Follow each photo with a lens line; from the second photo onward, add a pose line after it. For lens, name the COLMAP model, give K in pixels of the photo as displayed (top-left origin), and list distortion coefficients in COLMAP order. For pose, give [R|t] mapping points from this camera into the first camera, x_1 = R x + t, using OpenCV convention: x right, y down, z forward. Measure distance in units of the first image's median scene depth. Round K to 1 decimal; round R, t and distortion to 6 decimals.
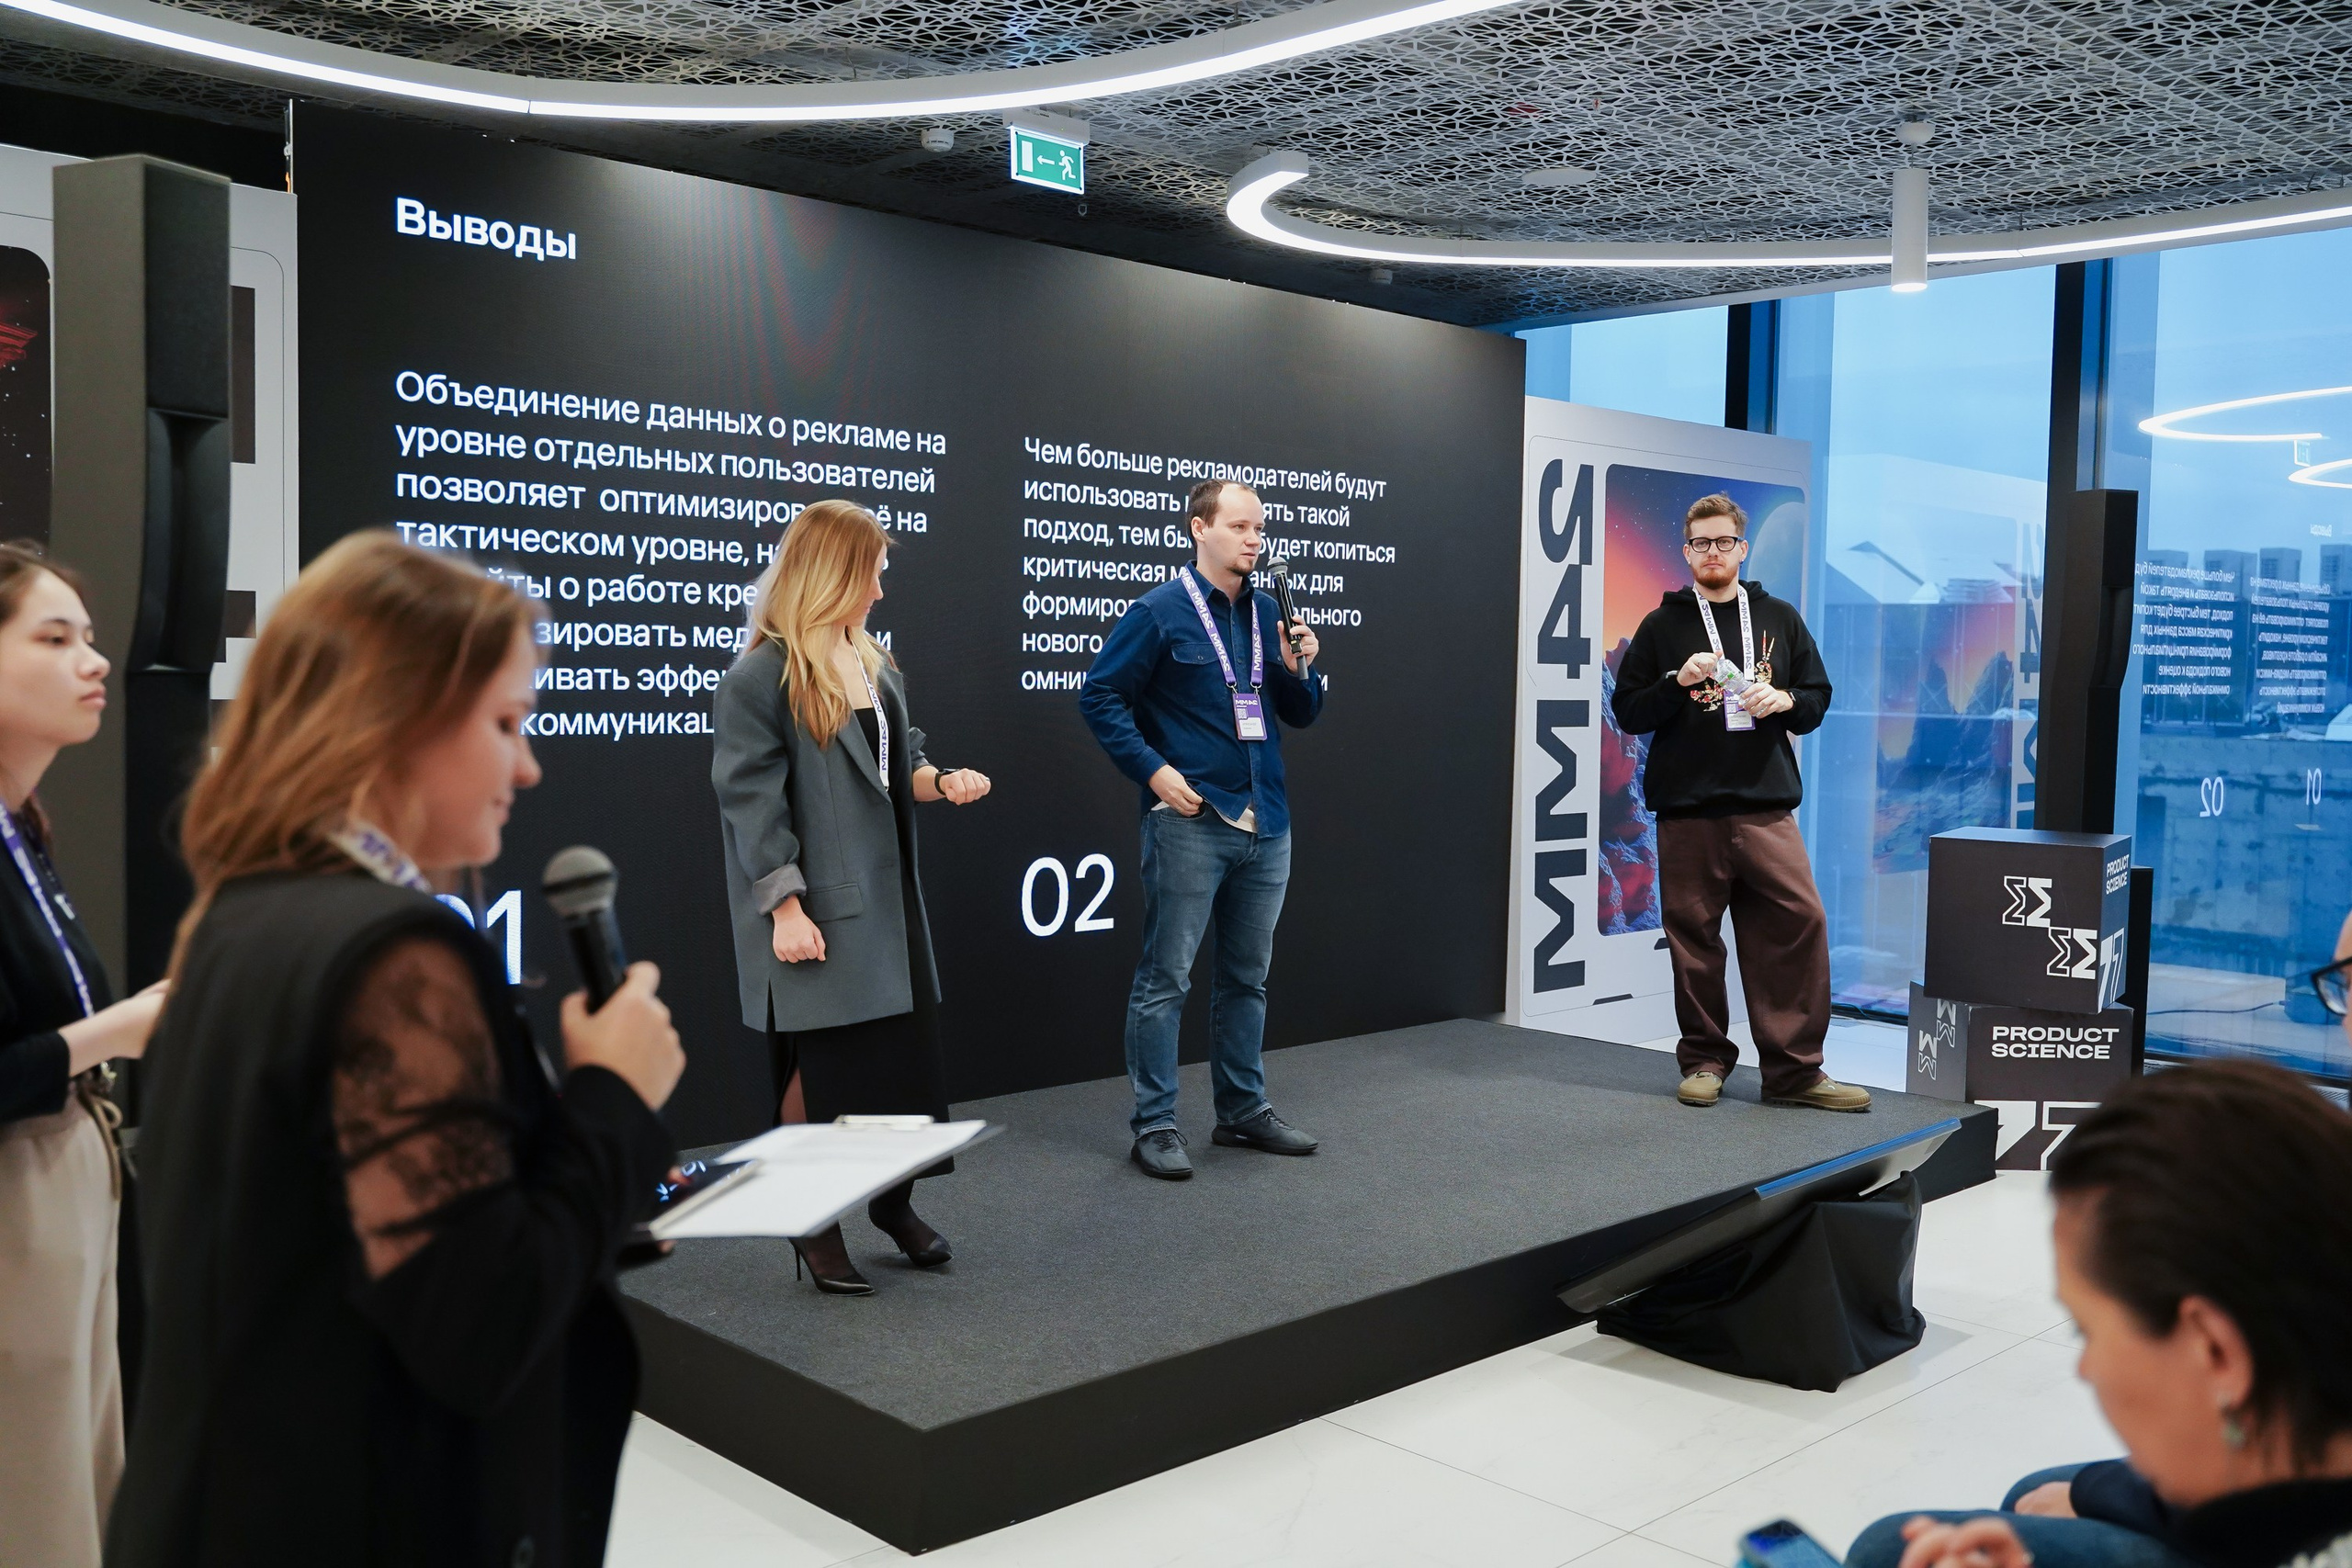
lens RADIAL K [[2109.9, 0, 1160.9], [0, 2109.9, 781.6], [0, 0, 1]] dist [-0.005720, -0.001799]
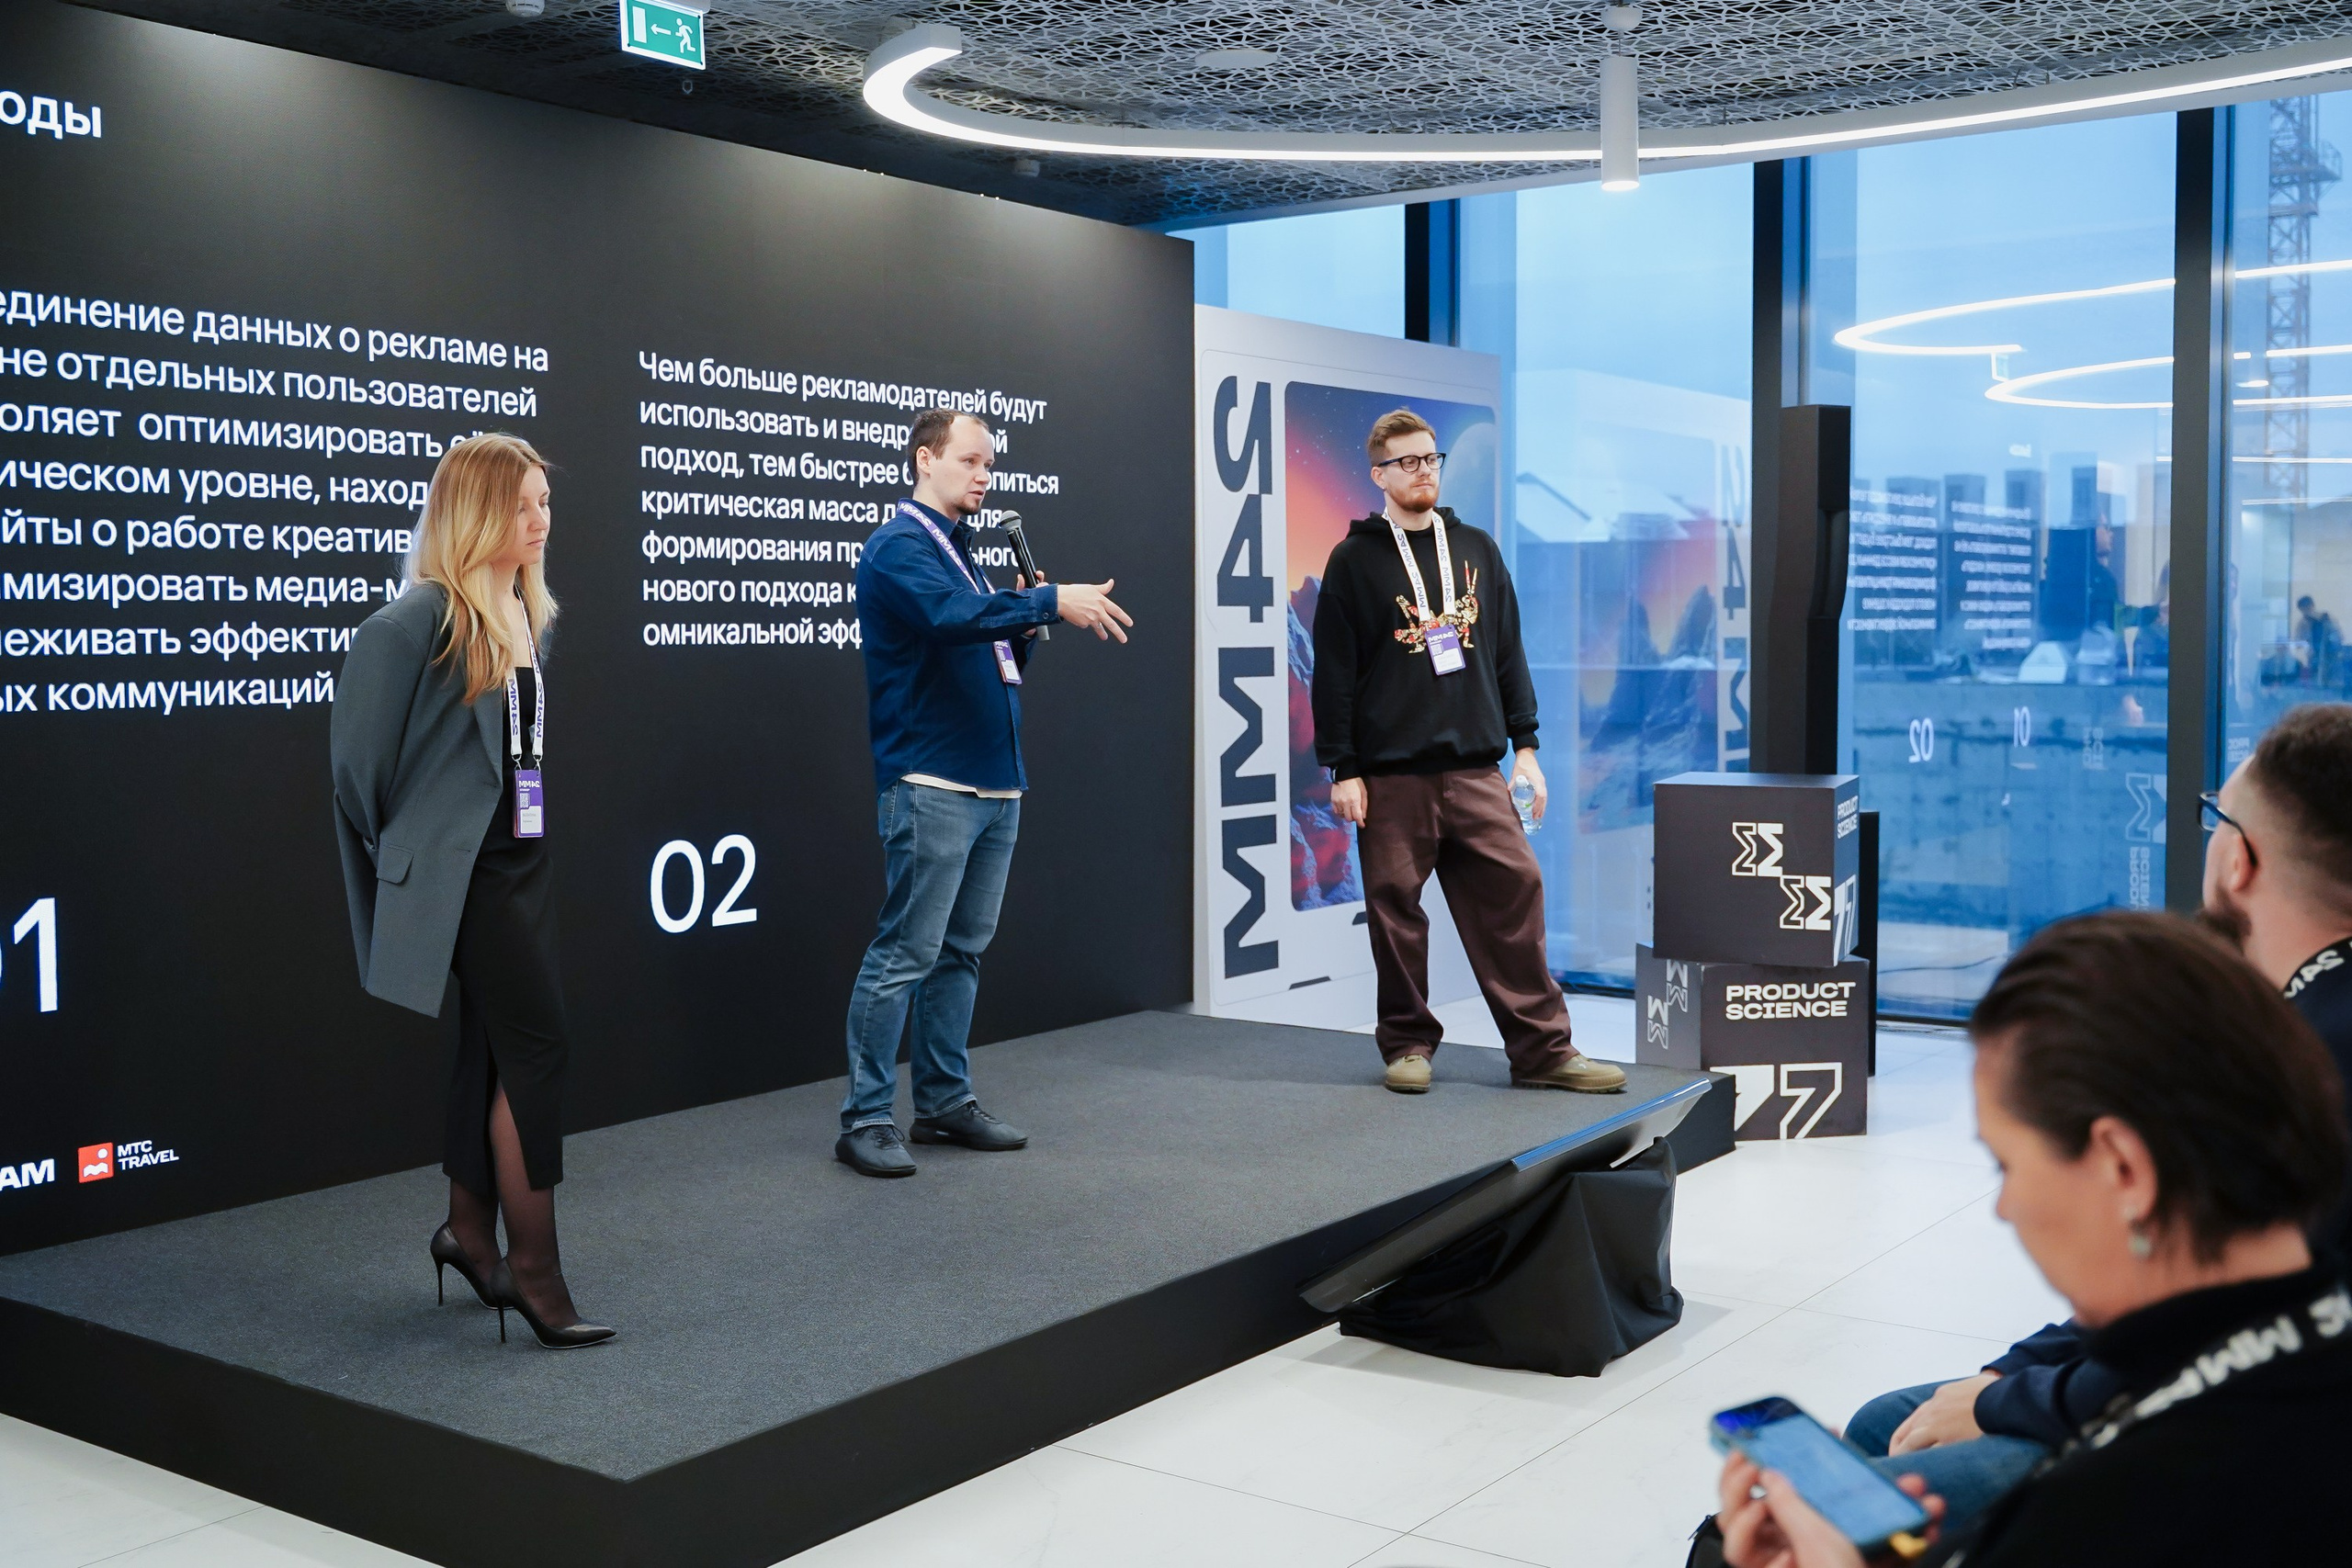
lens RADIAL K [[2495.5, 0, 1156.3], [0, 2495.5, 749.5], [0, 0, 1]] dist [-0.002191, 0.000000]
pose [[0.984496, -0.030084, 0.172810, -0.037370], [0.031065, 0.999513, -0.002979, 0.008116], [-0.172636, 0.008301, 0.984951, -0.034220]]
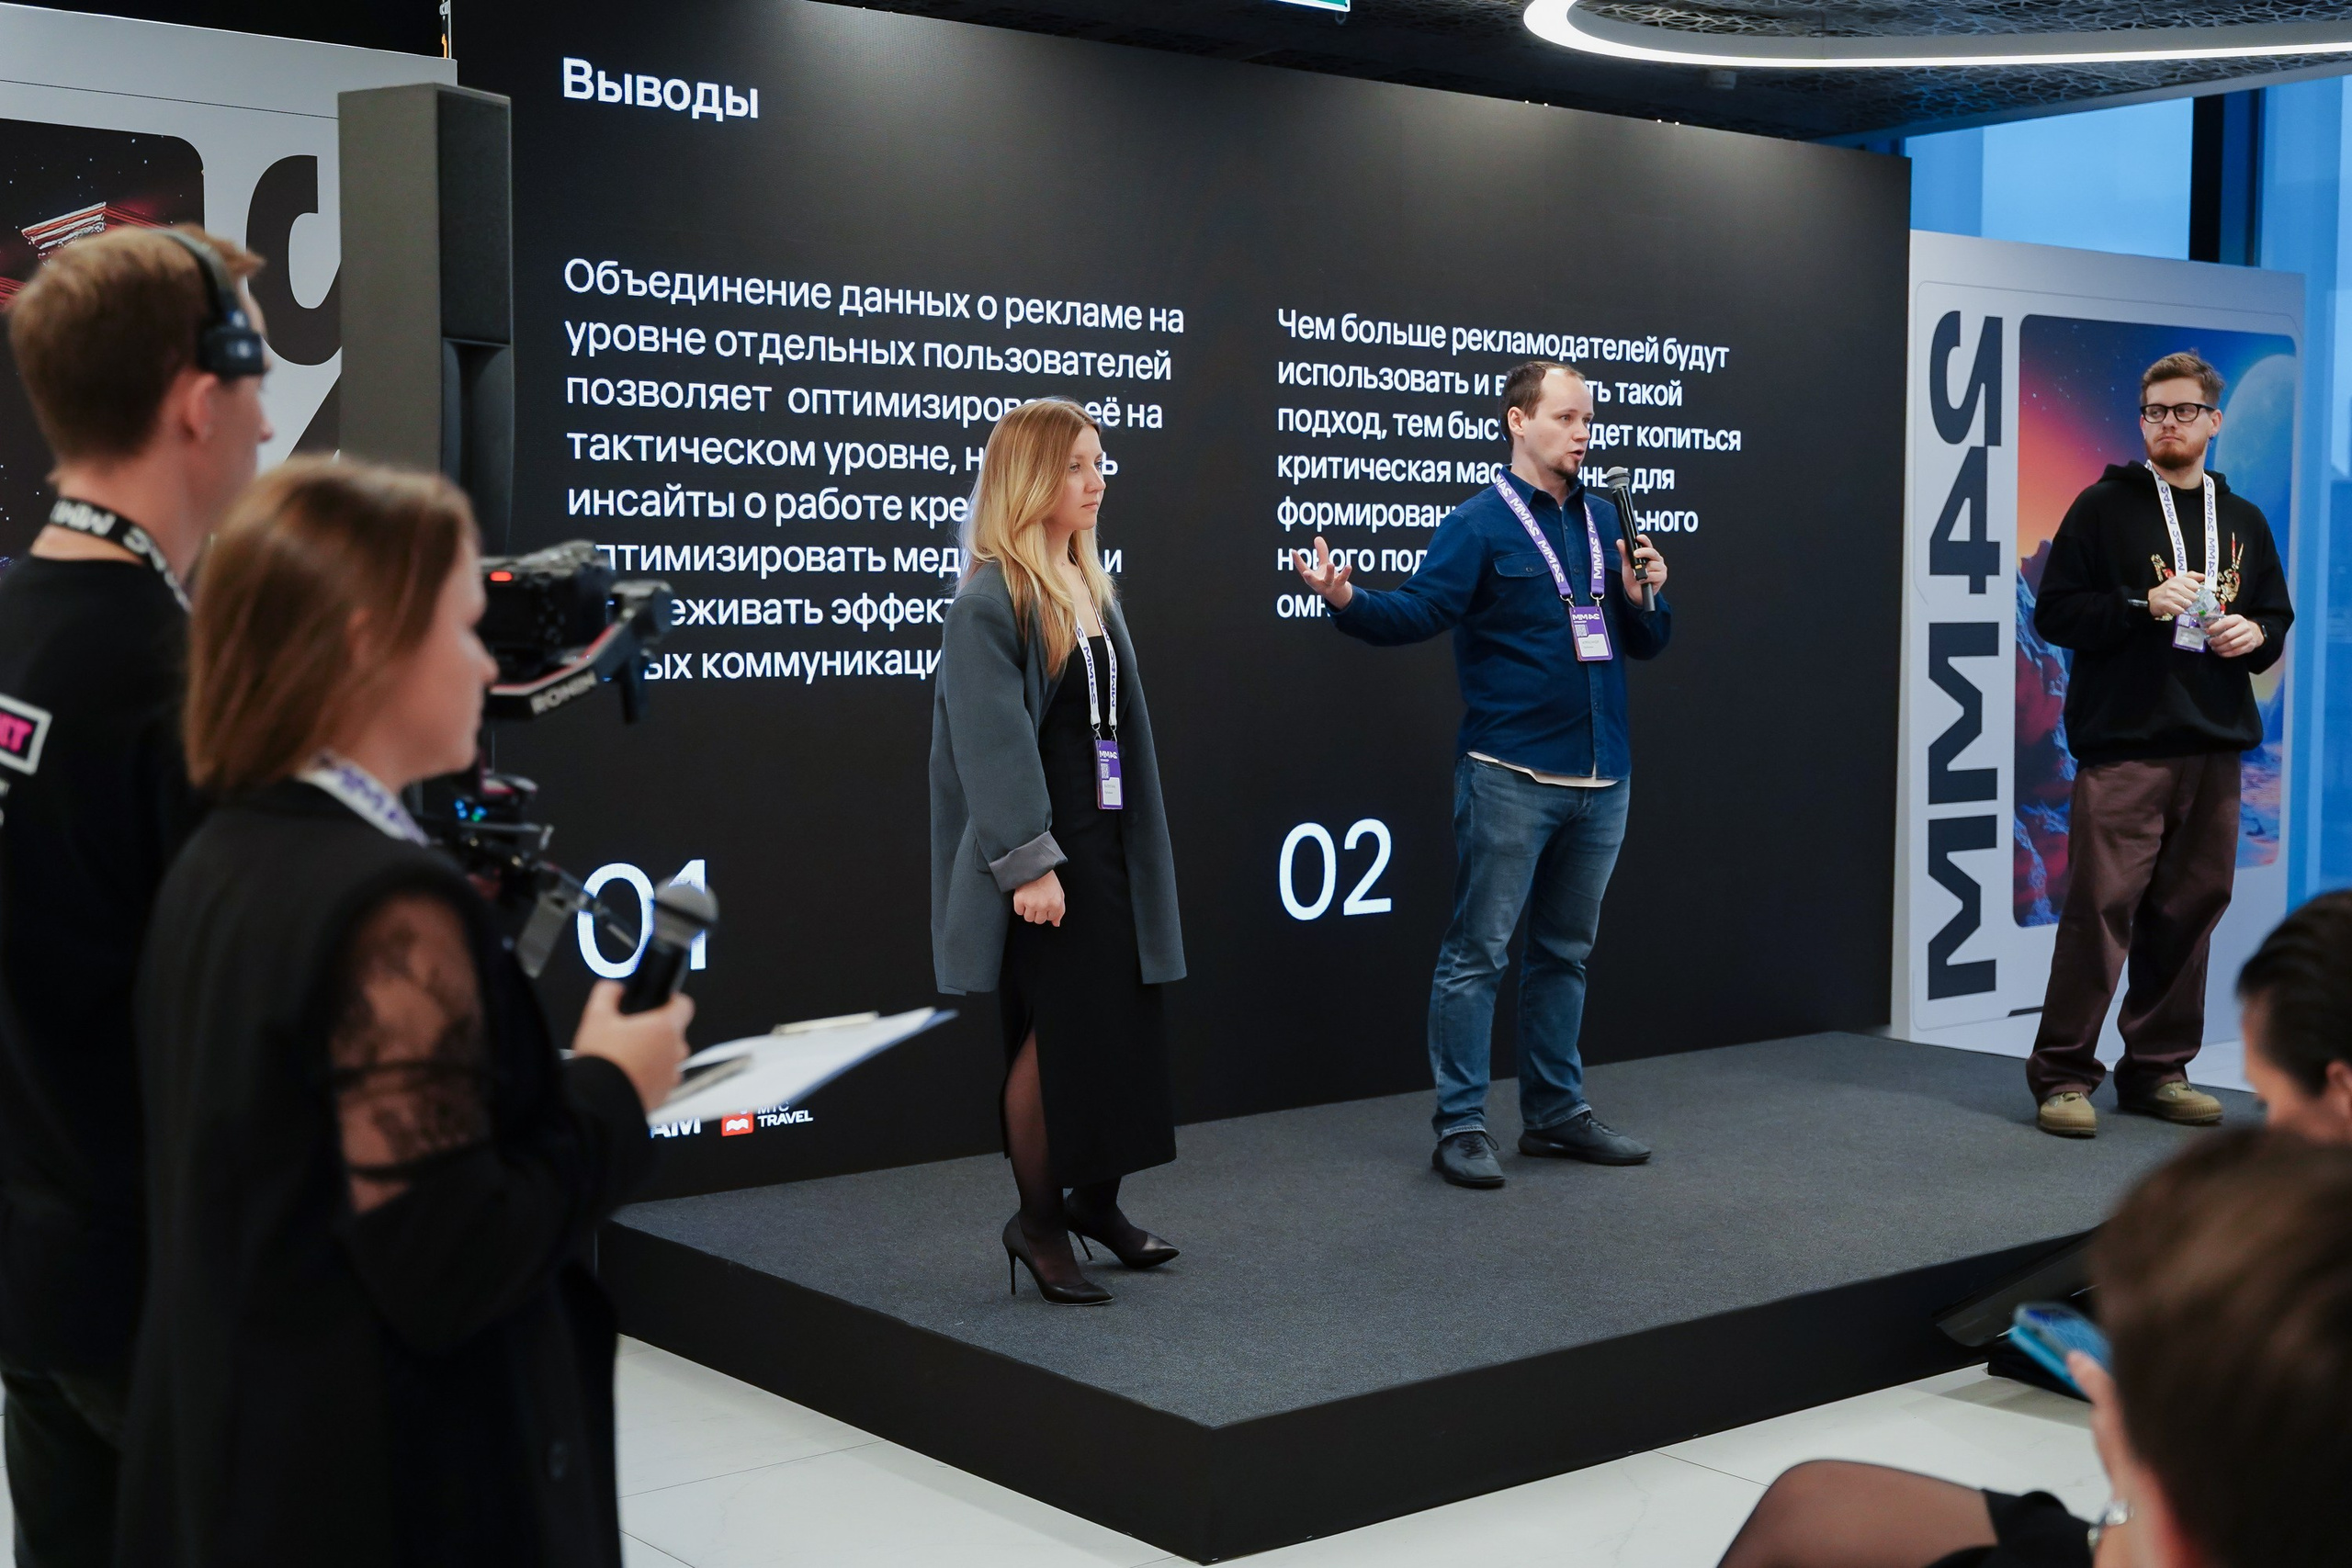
lens RADIAL K [[3021.9, 0, 1138.3], [0, 3021.9, 788.8], [0, 0, 1]] dist [0.009472, 0.000000]
pose [[0.995734, -0.009420, -0.091786, -0.012573], [0.010426, 0.999891, 0.010482, 0.009882], [0.091677, -0.011395, 0.995724, -0.171693]]
